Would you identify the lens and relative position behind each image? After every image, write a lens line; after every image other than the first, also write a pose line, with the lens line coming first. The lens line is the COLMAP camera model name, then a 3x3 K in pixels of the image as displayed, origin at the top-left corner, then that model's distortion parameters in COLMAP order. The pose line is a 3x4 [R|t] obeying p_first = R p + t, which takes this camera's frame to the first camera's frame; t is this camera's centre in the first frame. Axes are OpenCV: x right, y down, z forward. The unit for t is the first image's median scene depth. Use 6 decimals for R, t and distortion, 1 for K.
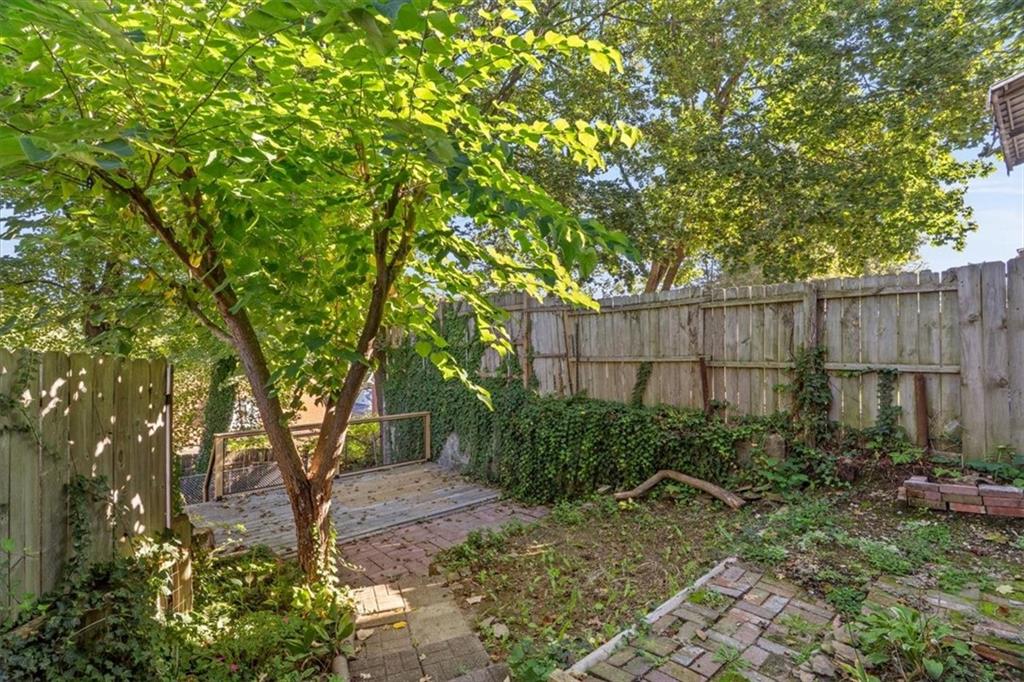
lens RADIAL K [[462.9, 0, 512.0], [0, 462.9, 341.0], [0, 0, 1]] dist [0.000094, 0.000003]
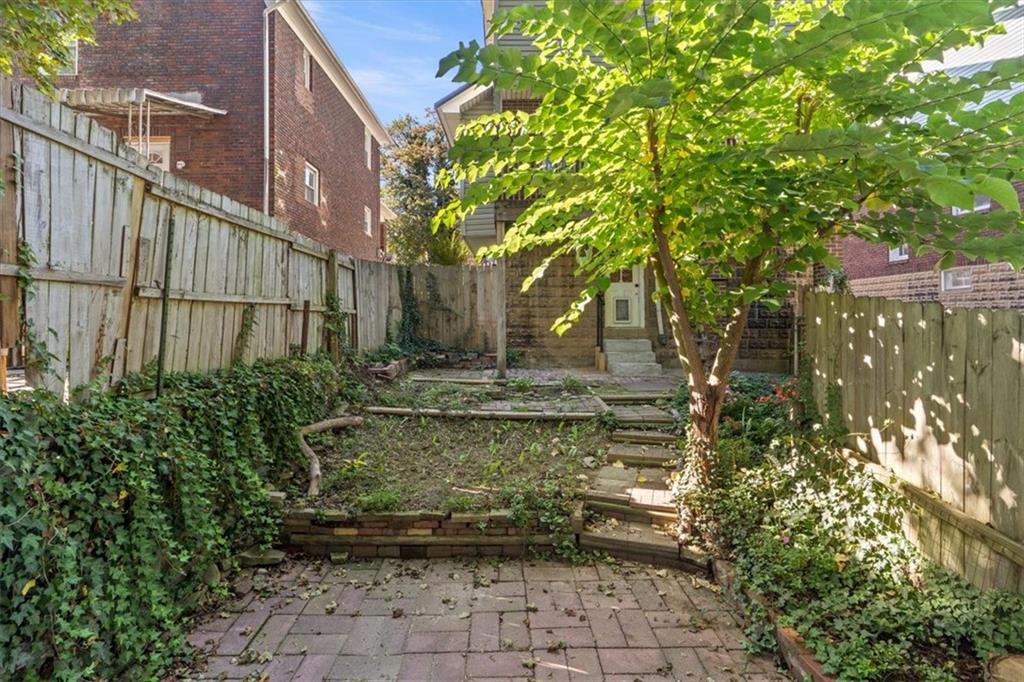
lens RADIAL K [[462.9, 0, 512.0], [0, 462.9, 341.0], [0, 0, 1]] dist [0.000094, 0.000003]
pose [[-0.761715, -0.022047, 0.647537, -0.471829], [-0.002494, 0.999513, 0.031098, 0.079962], [-0.647907, 0.022073, -0.761399, 1.282947]]
